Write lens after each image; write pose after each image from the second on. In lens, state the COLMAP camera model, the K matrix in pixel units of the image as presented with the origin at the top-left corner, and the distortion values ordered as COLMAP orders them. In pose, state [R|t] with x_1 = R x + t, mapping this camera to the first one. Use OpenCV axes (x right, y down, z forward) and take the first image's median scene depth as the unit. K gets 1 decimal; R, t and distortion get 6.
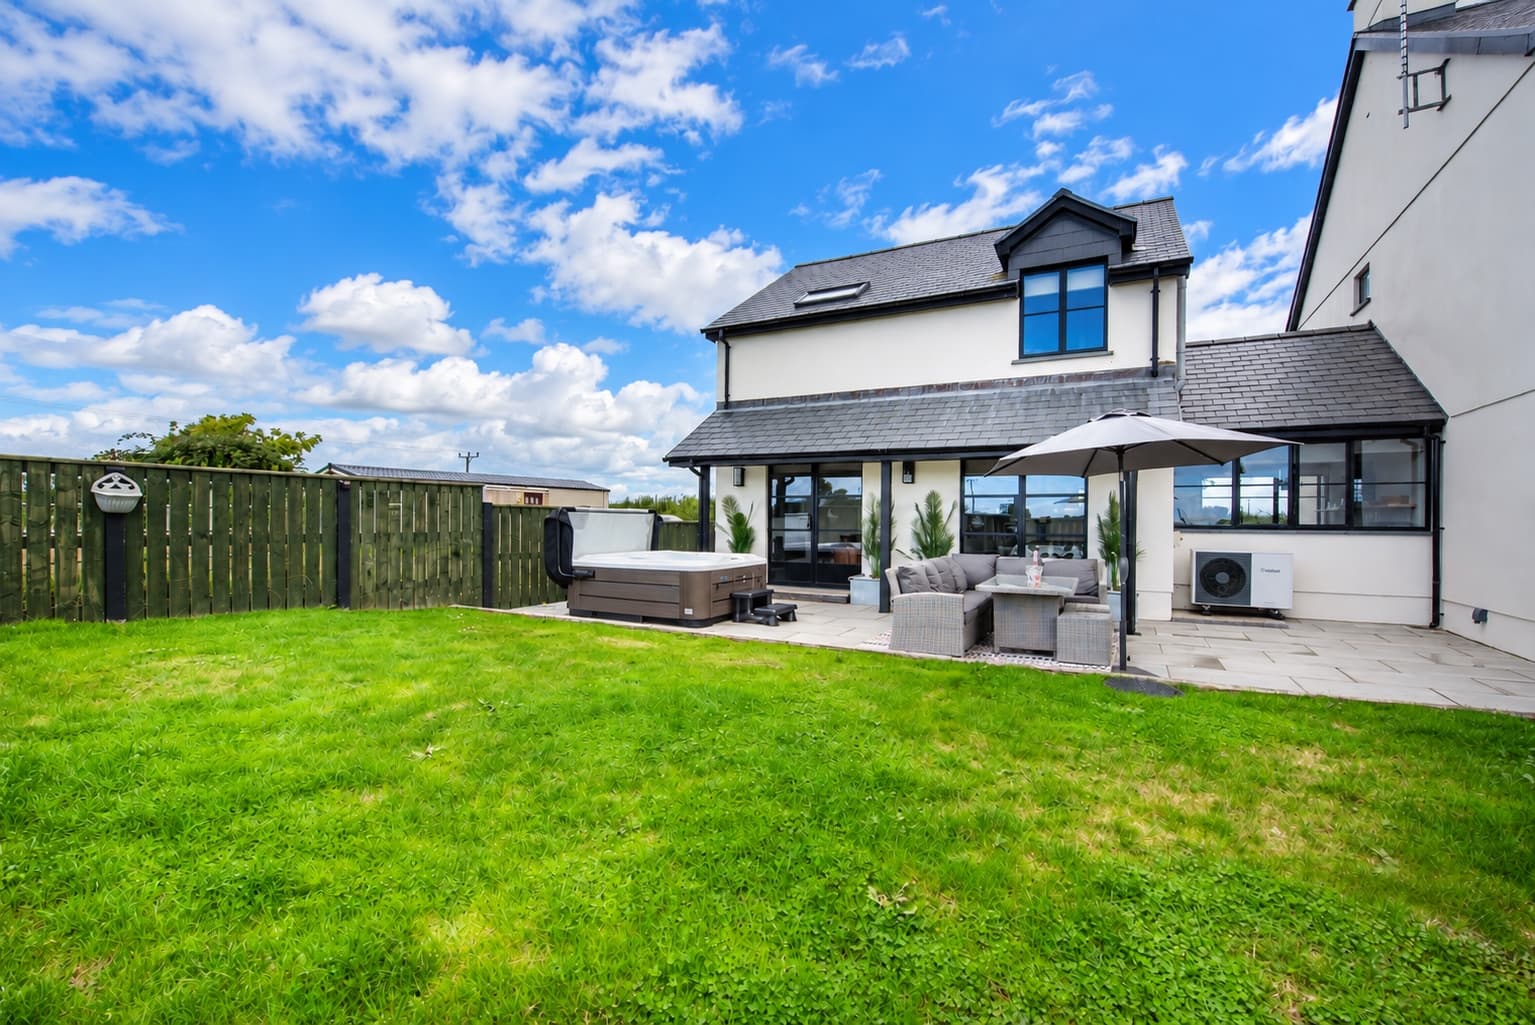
lens RADIAL K [[624.9, 0, 768.6], [0, 624.9, 518.5], [0, 0, 1]] dist [-0.012073, 0.001421]
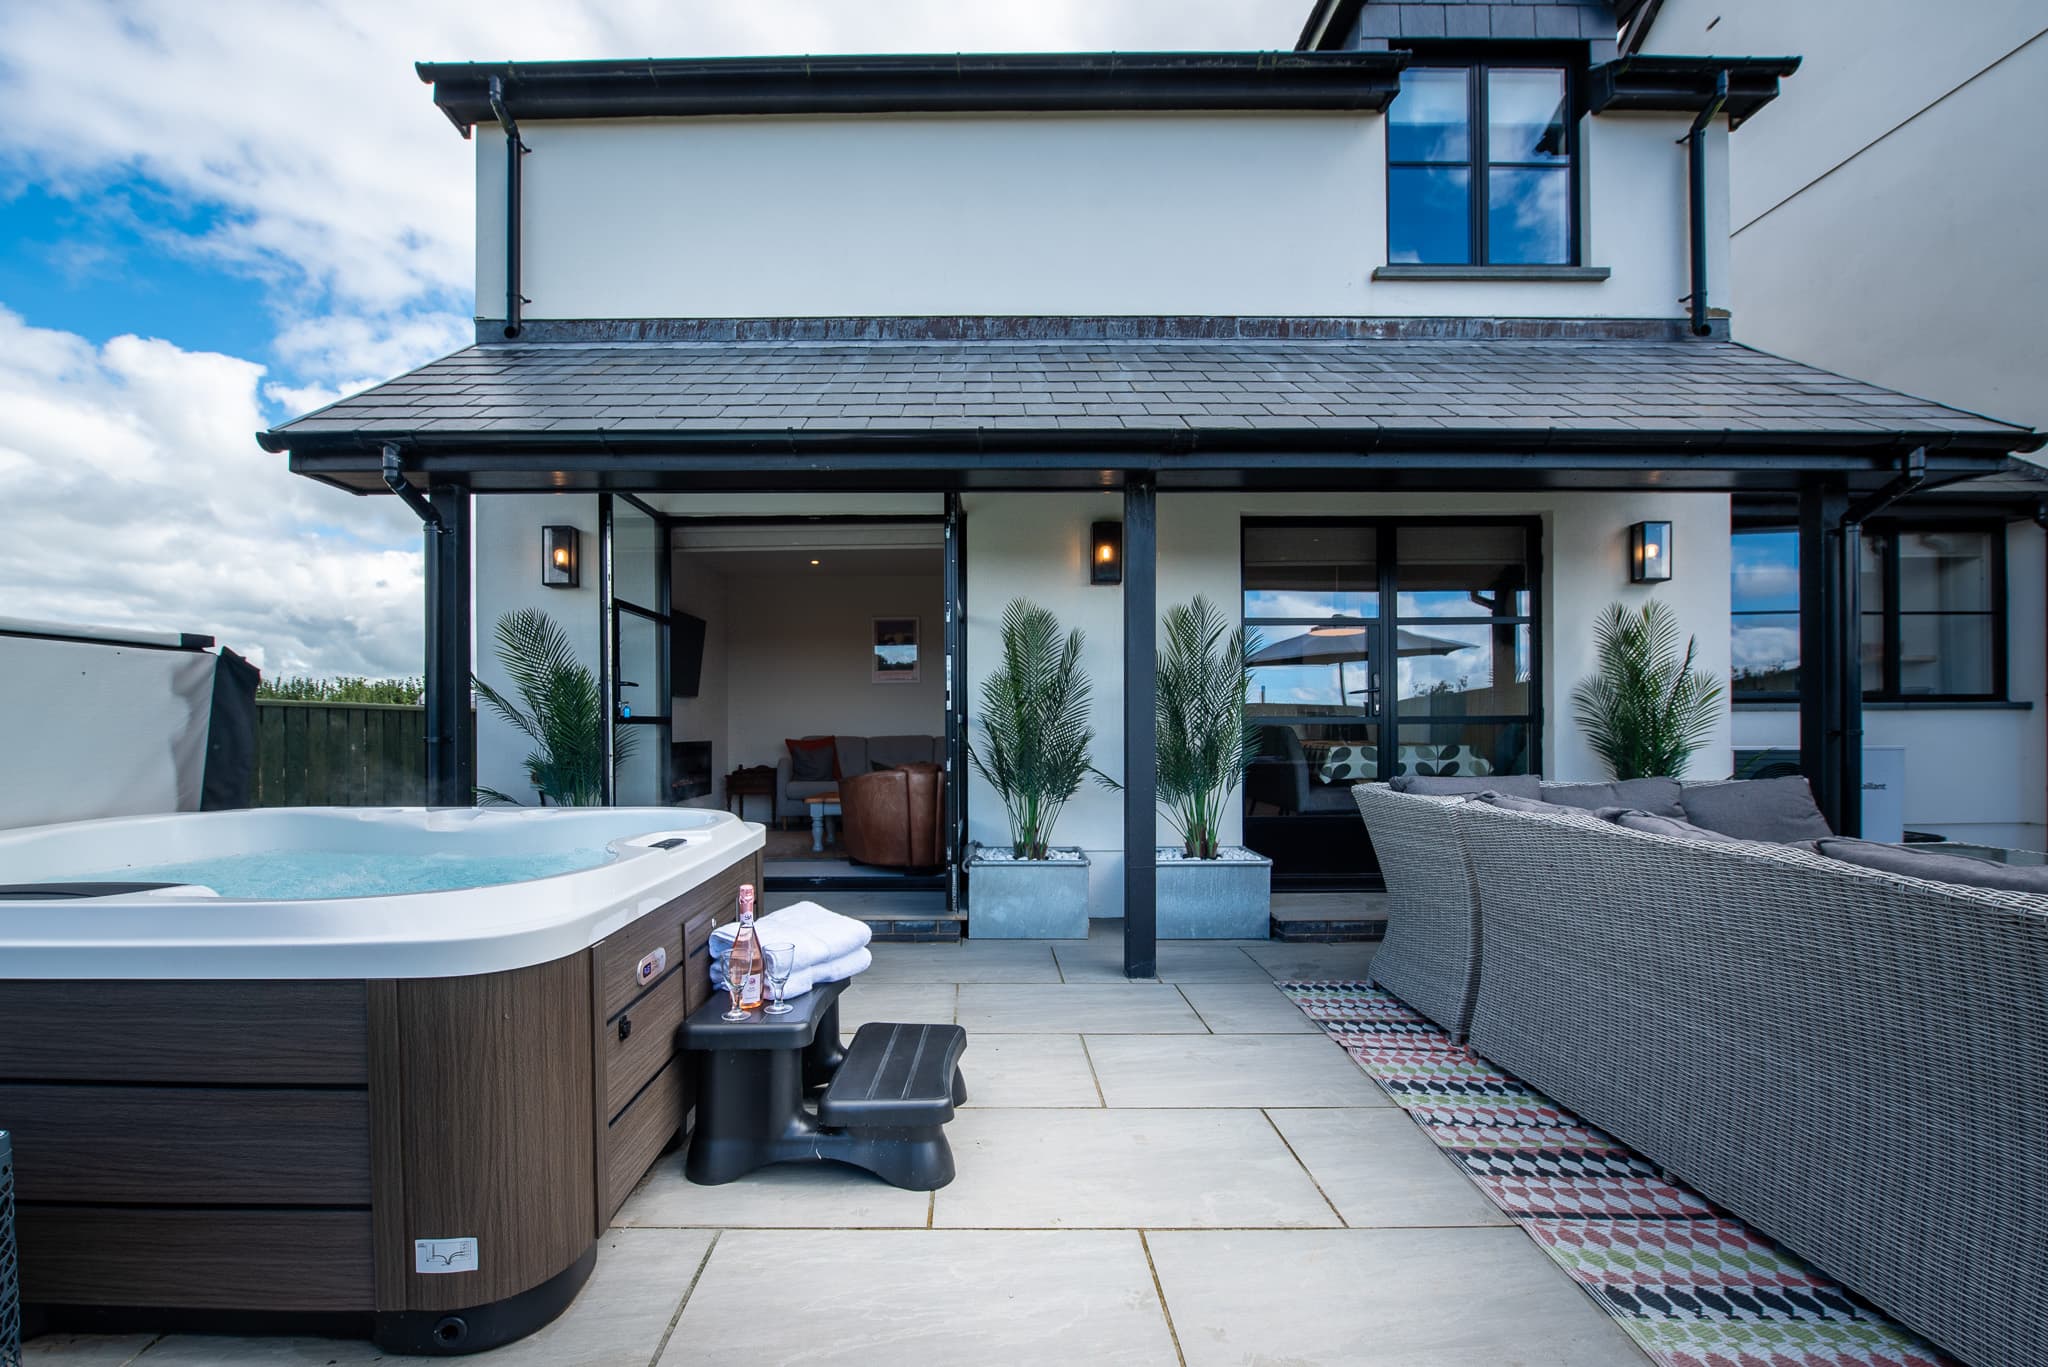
lens RADIAL K [[921.1, 0, 976.6], [0, 921.1, 711.3], [0, 0, 1]] dist [-0.009239, -0.000185]
pose [[0.886821, -0.006414, 0.462069, -0.091520], [0.011188, 0.999909, -0.007592, 0.021312], [-0.461978, 0.011903, 0.886811, 0.591278]]
